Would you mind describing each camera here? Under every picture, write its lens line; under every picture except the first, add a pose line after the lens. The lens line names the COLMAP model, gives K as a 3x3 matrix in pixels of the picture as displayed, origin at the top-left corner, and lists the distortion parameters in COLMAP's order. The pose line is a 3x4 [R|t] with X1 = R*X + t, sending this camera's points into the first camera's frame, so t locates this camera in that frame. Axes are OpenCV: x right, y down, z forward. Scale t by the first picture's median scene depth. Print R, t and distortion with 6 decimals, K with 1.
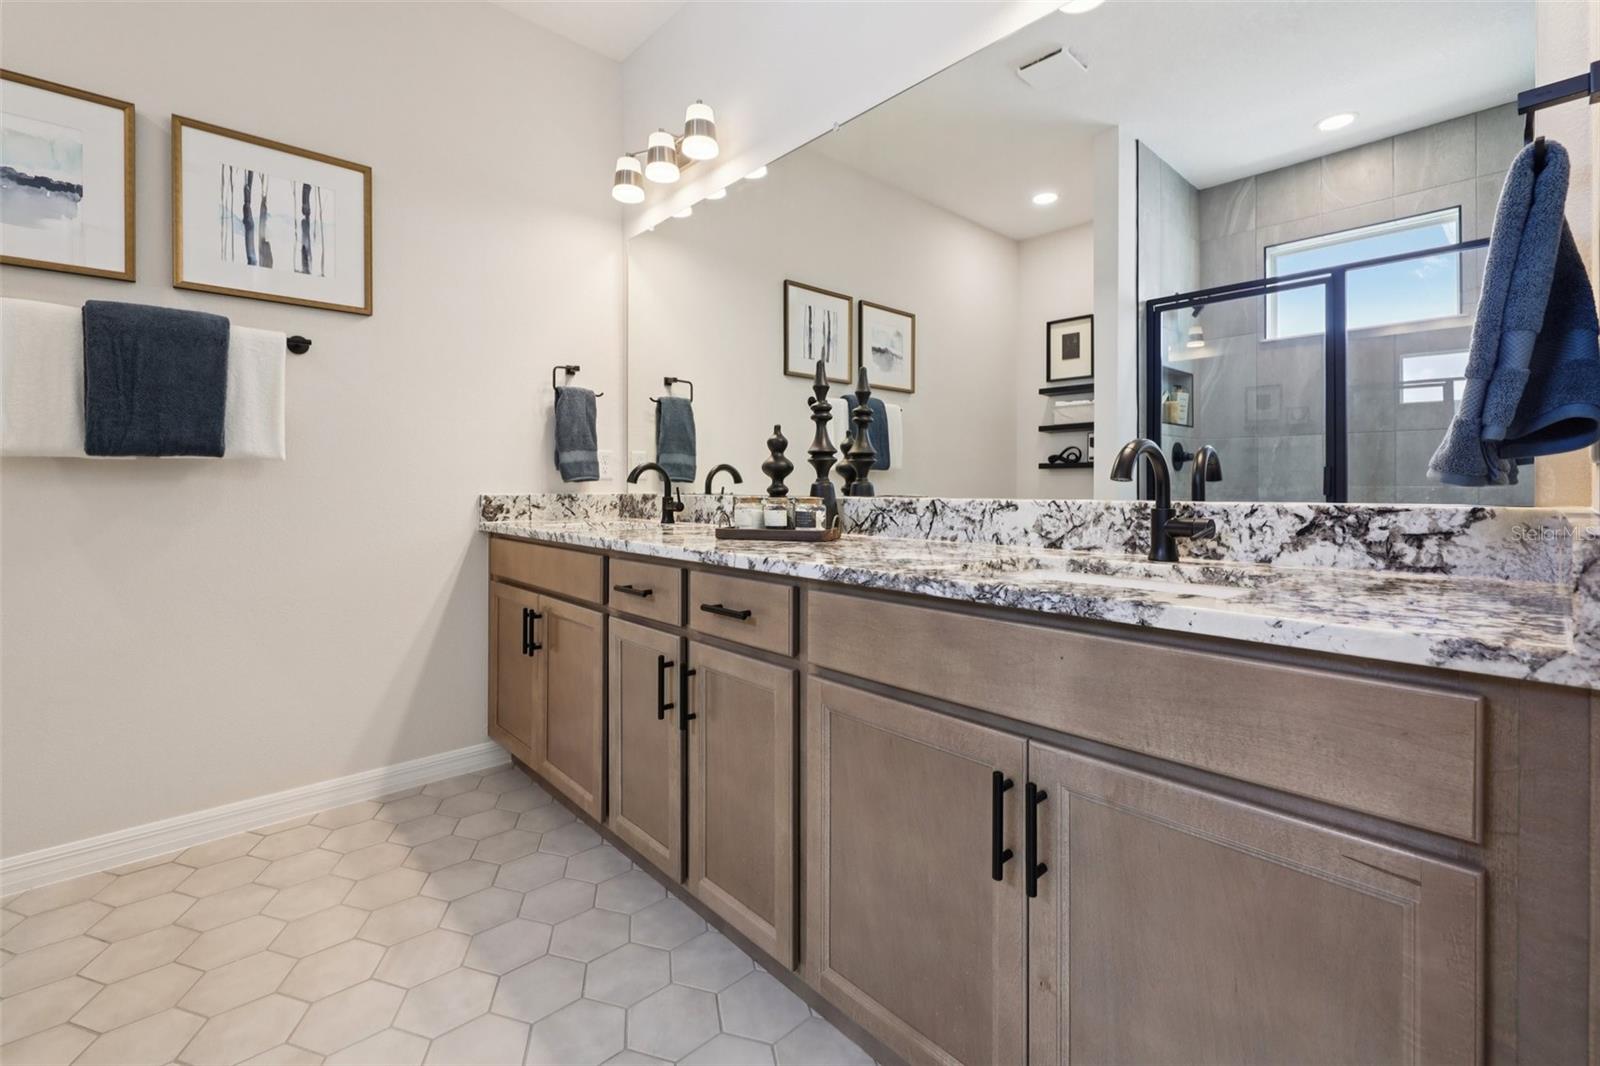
lens RADIAL K [[676.8, 0, 878.4], [0, 676.8, 486.5], [0, 0, 1]] dist [-0.001818, 0.000839]
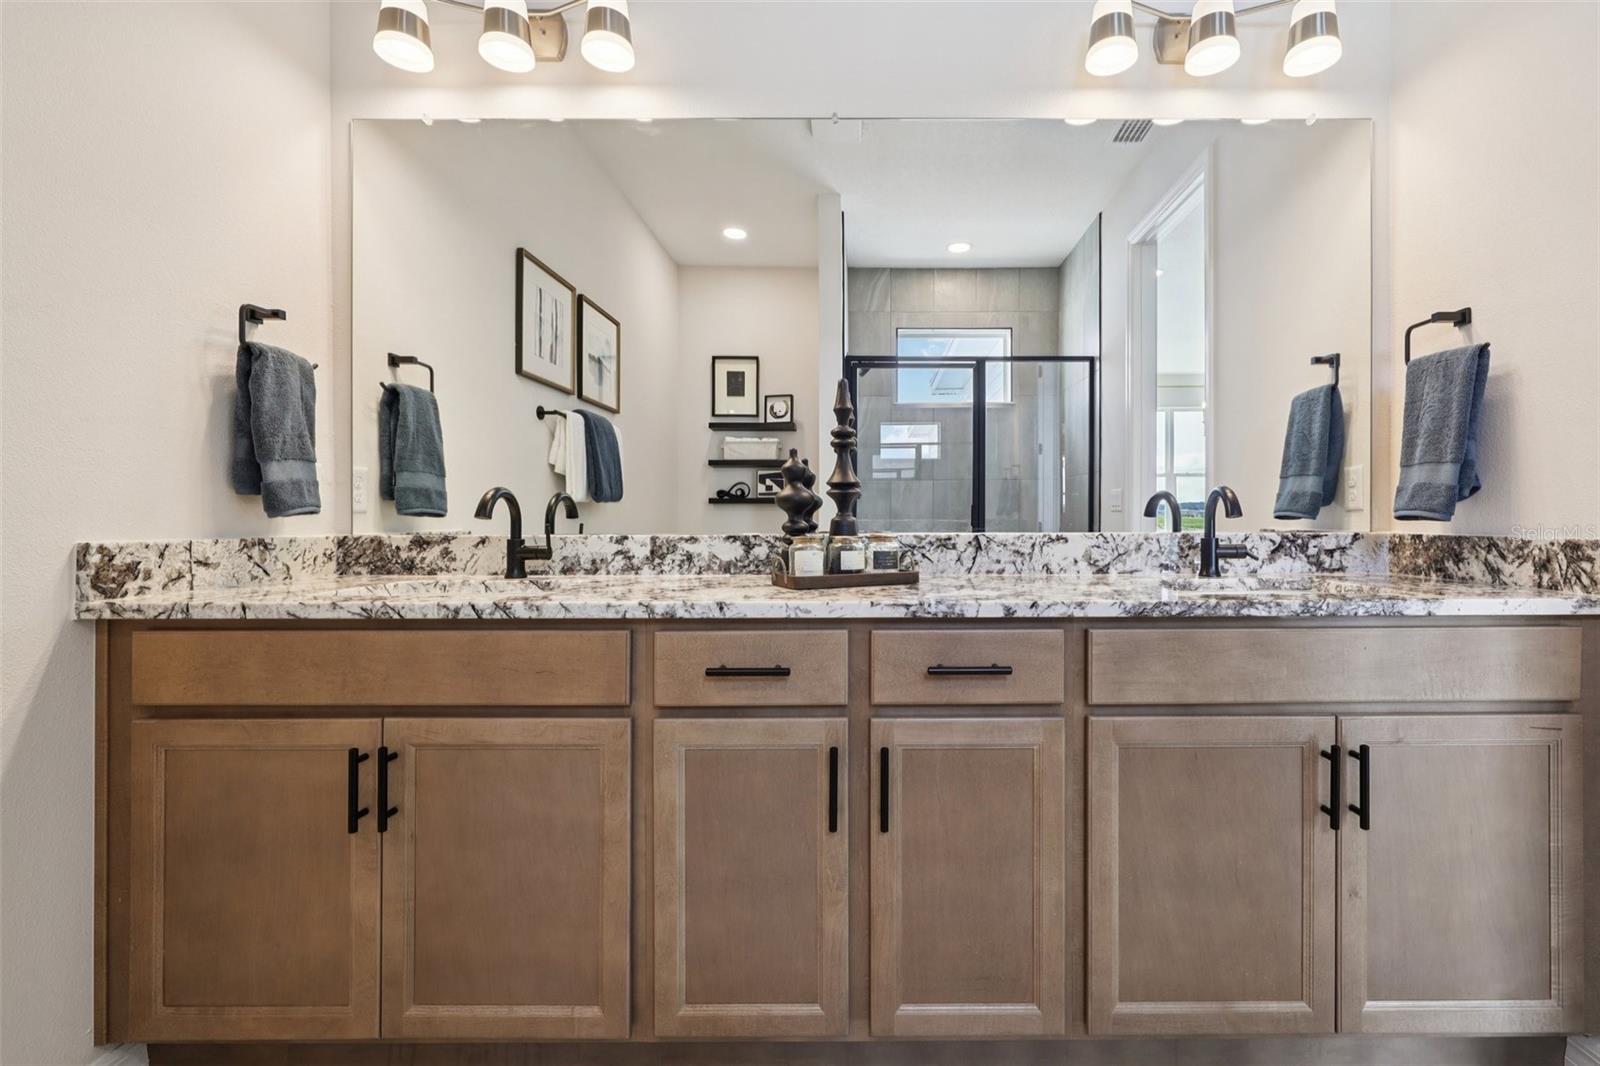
lens RADIAL K [[676.8, 0, 804.9], [0, 676.8, 519.6], [0, 0, 1]] dist [-0.001818, 0.000839]
pose [[0.711947, -0.002327, 0.702230, -0.717887], [0.002798, 0.999996, 0.000476, -0.004278], [-0.702228, 0.001626, 0.711950, 0.396635]]
